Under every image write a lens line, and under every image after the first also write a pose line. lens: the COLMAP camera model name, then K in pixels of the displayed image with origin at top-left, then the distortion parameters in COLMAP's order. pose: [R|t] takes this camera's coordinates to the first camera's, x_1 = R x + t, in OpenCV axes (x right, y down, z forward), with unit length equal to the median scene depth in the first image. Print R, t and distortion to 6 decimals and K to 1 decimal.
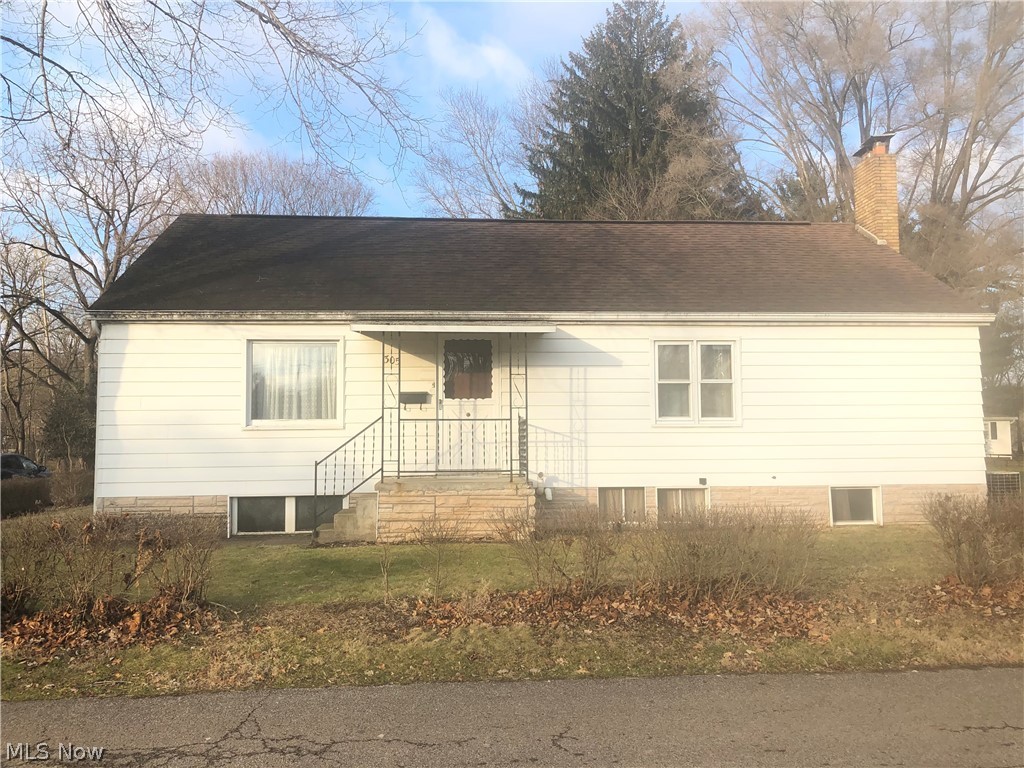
lens RADIAL K [[812.9, 0, 512.0], [0, 812.9, 384.0], [0, 0, 1]] dist [0.002303, -0.003548]
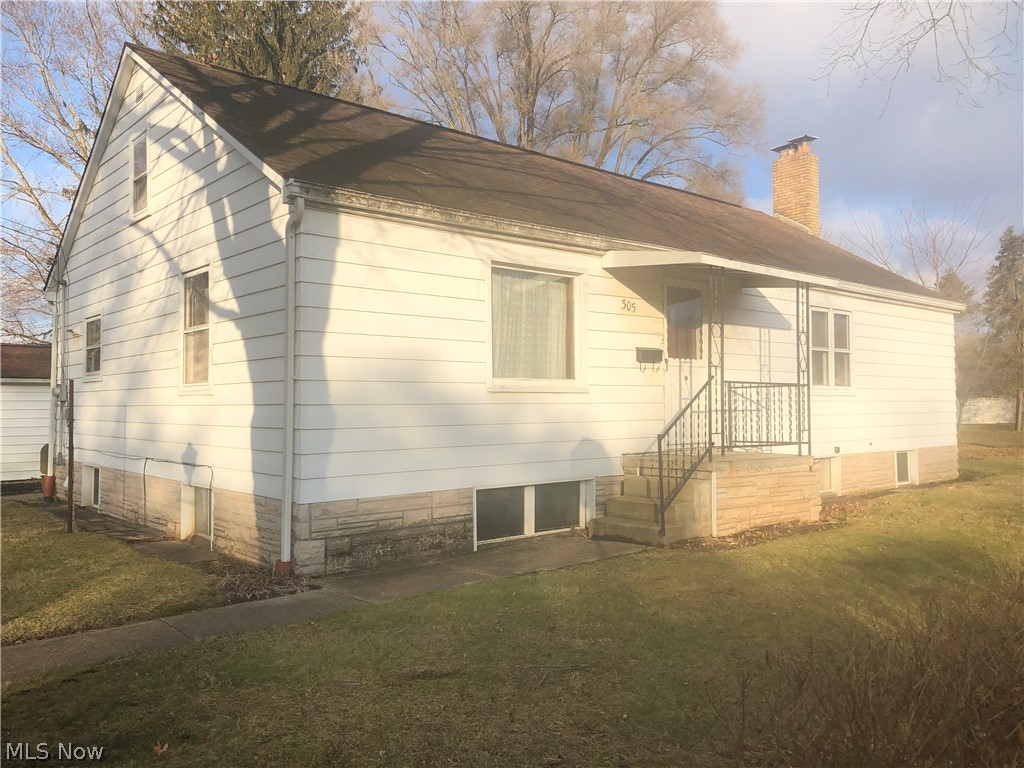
lens RADIAL K [[836.3, 0, 512.0], [0, 836.3, 384.0], [0, 0, 1]] dist [0.028093, -0.010283]
pose [[0.807523, 0.019851, 0.589502, -0.723888], [-0.045627, 0.998541, 0.028876, 0.028068], [-0.588068, -0.050216, 0.807251, 0.416007]]
